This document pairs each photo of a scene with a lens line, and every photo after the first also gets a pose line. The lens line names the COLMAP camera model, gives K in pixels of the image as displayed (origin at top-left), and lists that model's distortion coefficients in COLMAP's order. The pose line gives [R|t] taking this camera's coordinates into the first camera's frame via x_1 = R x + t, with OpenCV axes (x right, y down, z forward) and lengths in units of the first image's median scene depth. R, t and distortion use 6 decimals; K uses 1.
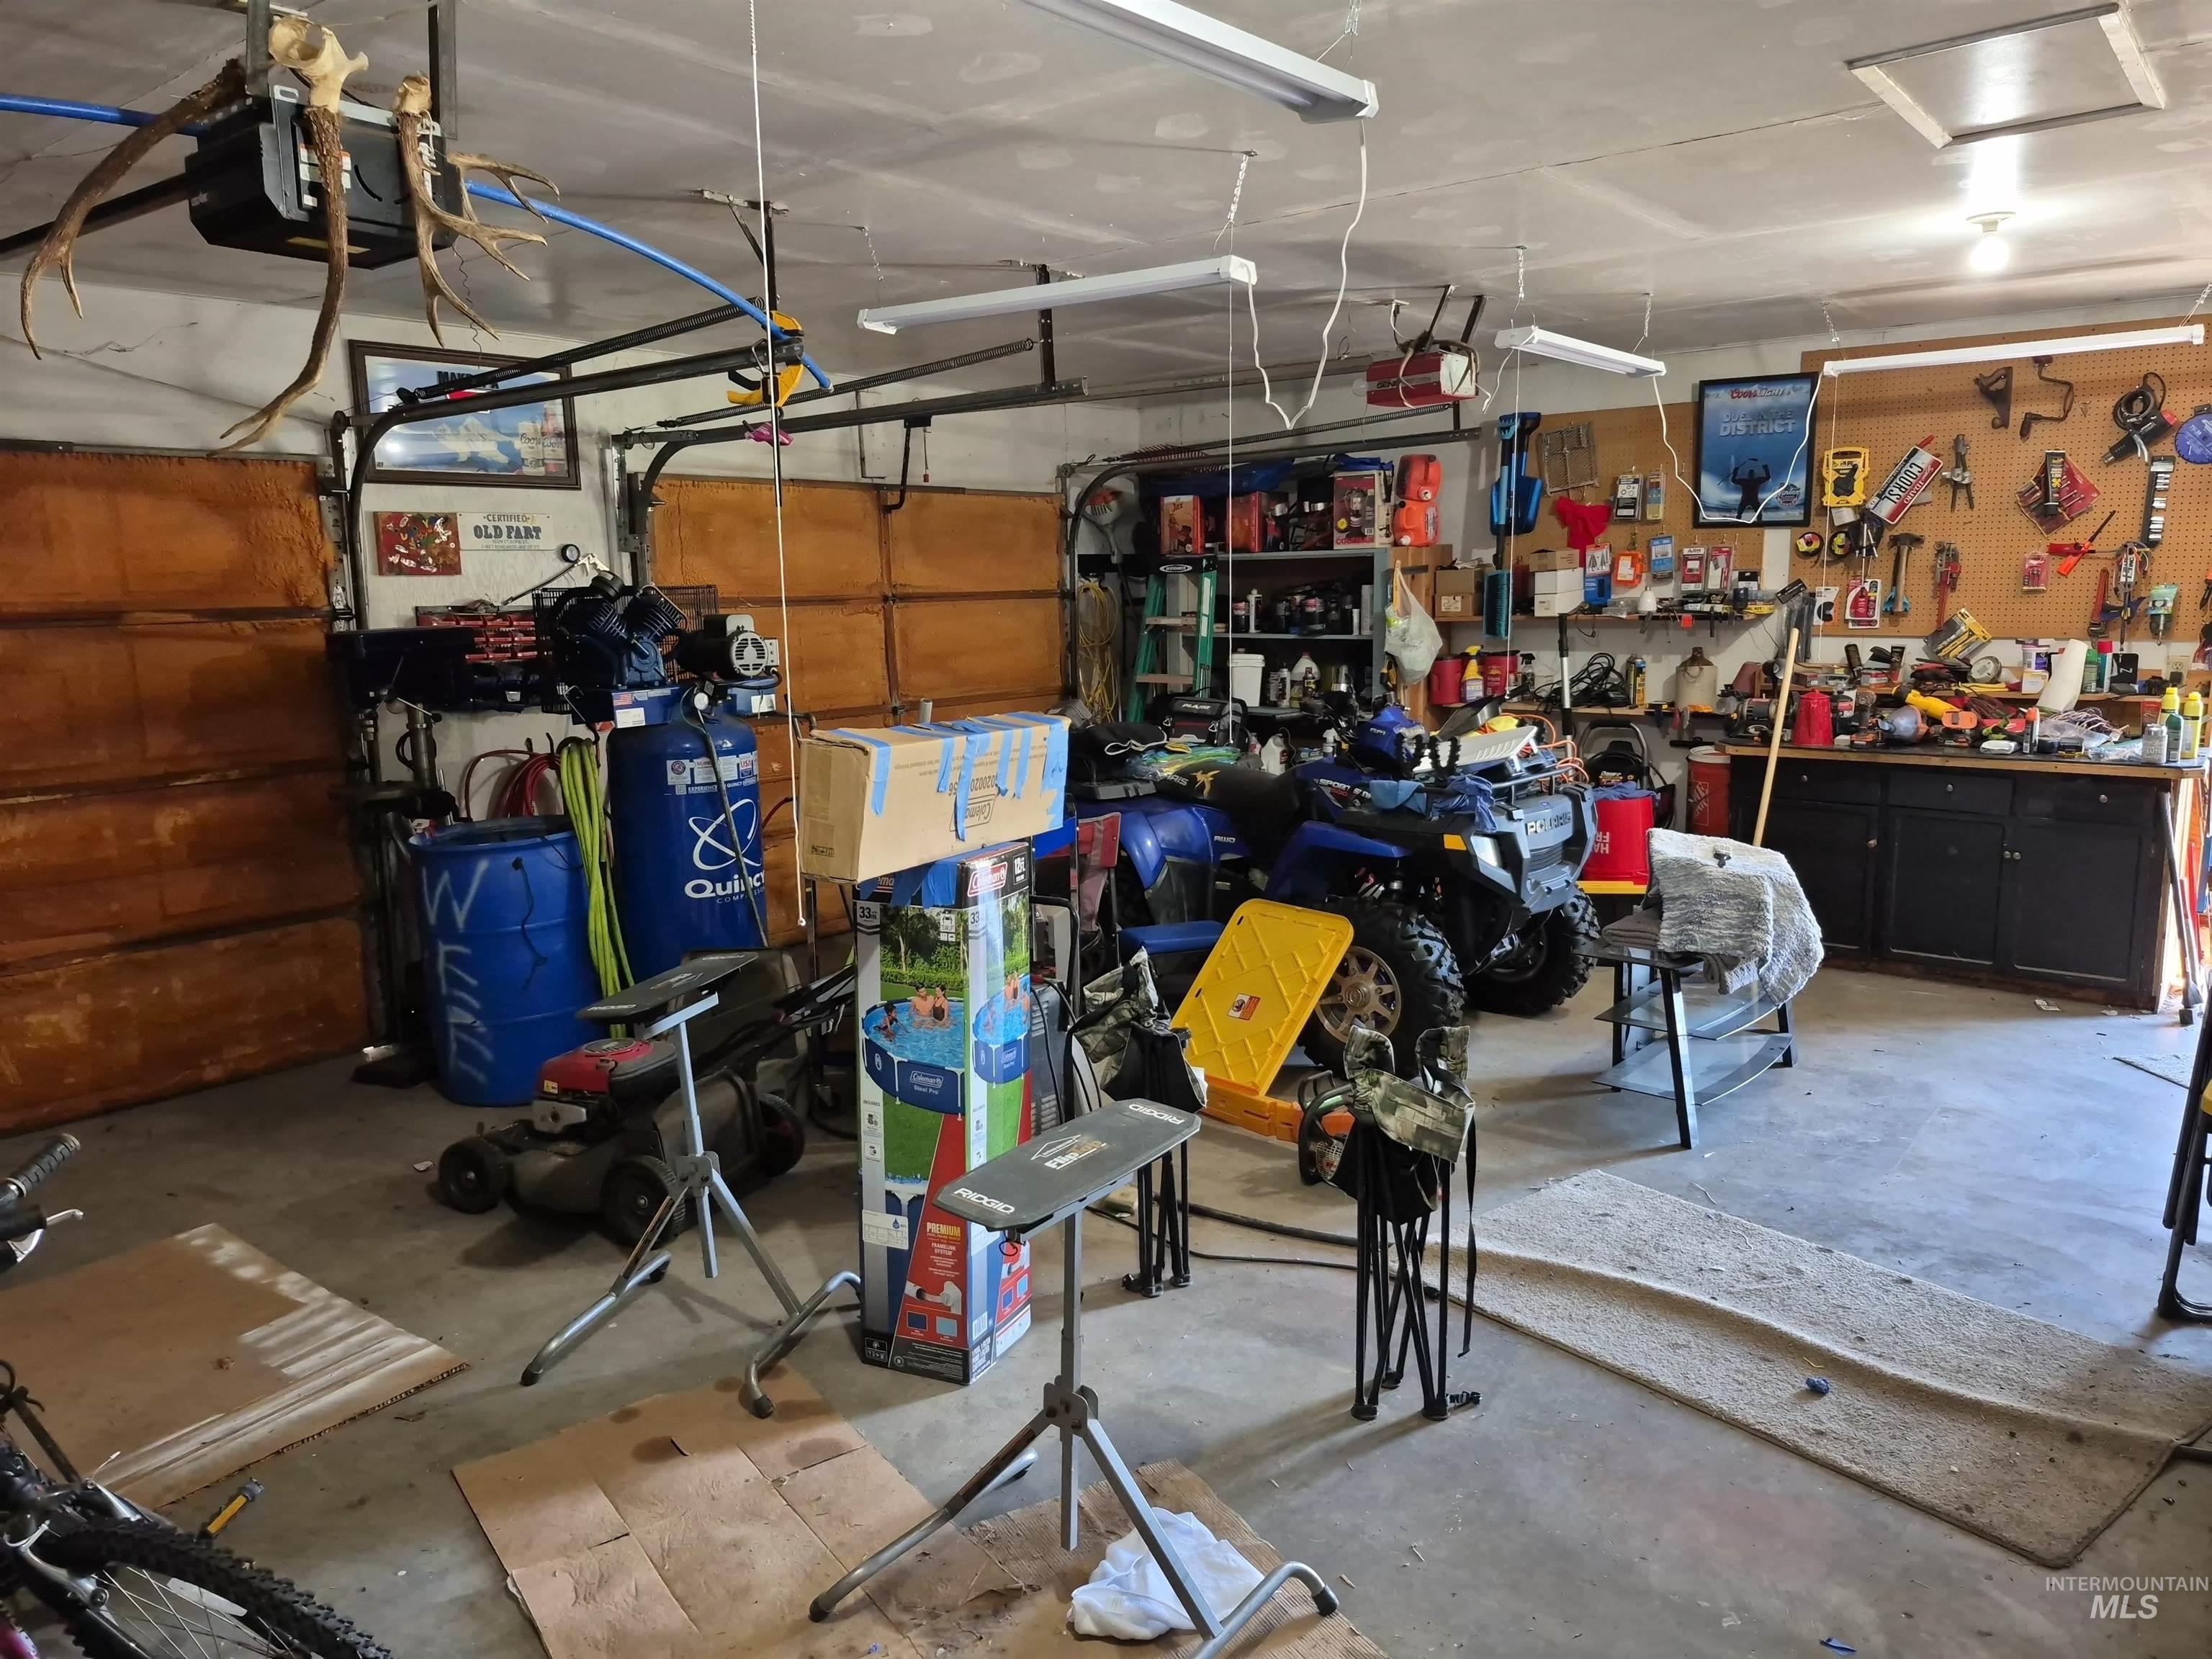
lens RADIAL K [[1501.2, 0, 1103.8], [0, 1501.2, 826.5], [0, 0, 1]] dist [0.079151, -0.087265]
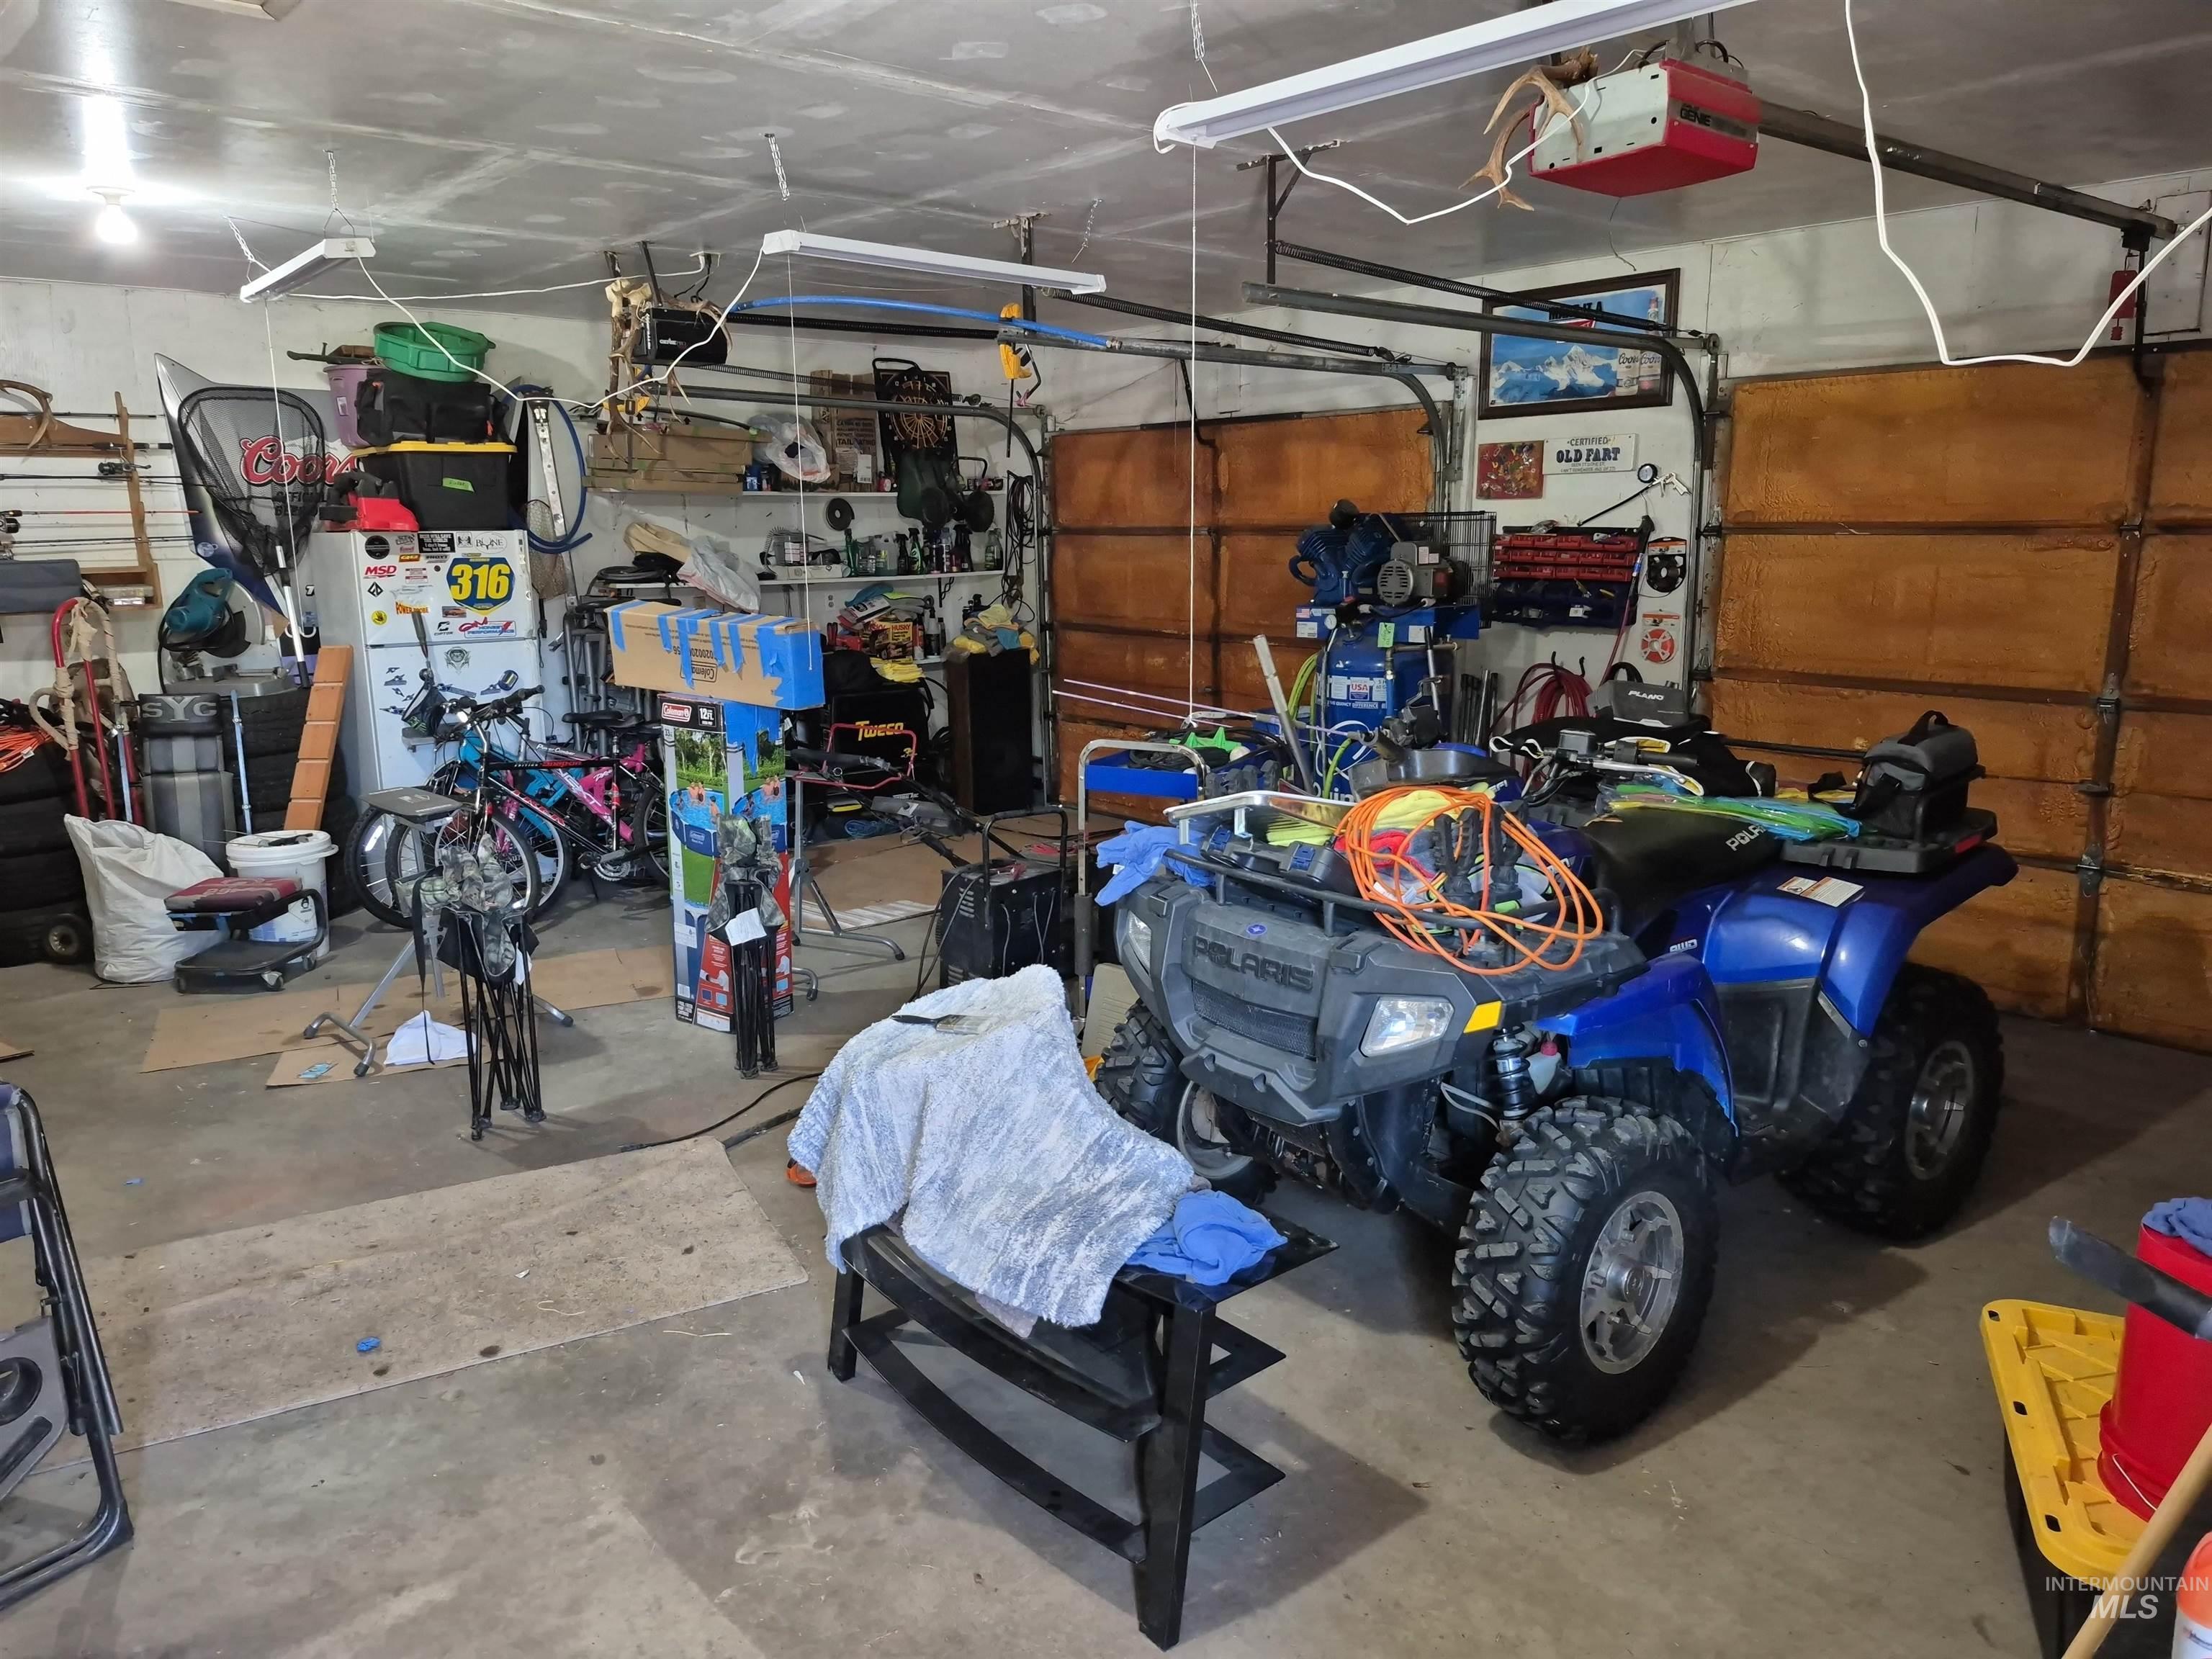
lens RADIAL K [[1501.2, 0, 1102.6], [0, 1501.2, 833.2], [0, 0, 1]] dist [0.079151, -0.087265]
pose [[-0.166815, 0.223299, -0.960370, 0.721348], [-0.147983, 0.957315, 0.248293, -0.156611], [0.974820, 0.183538, -0.126650, 0.864982]]
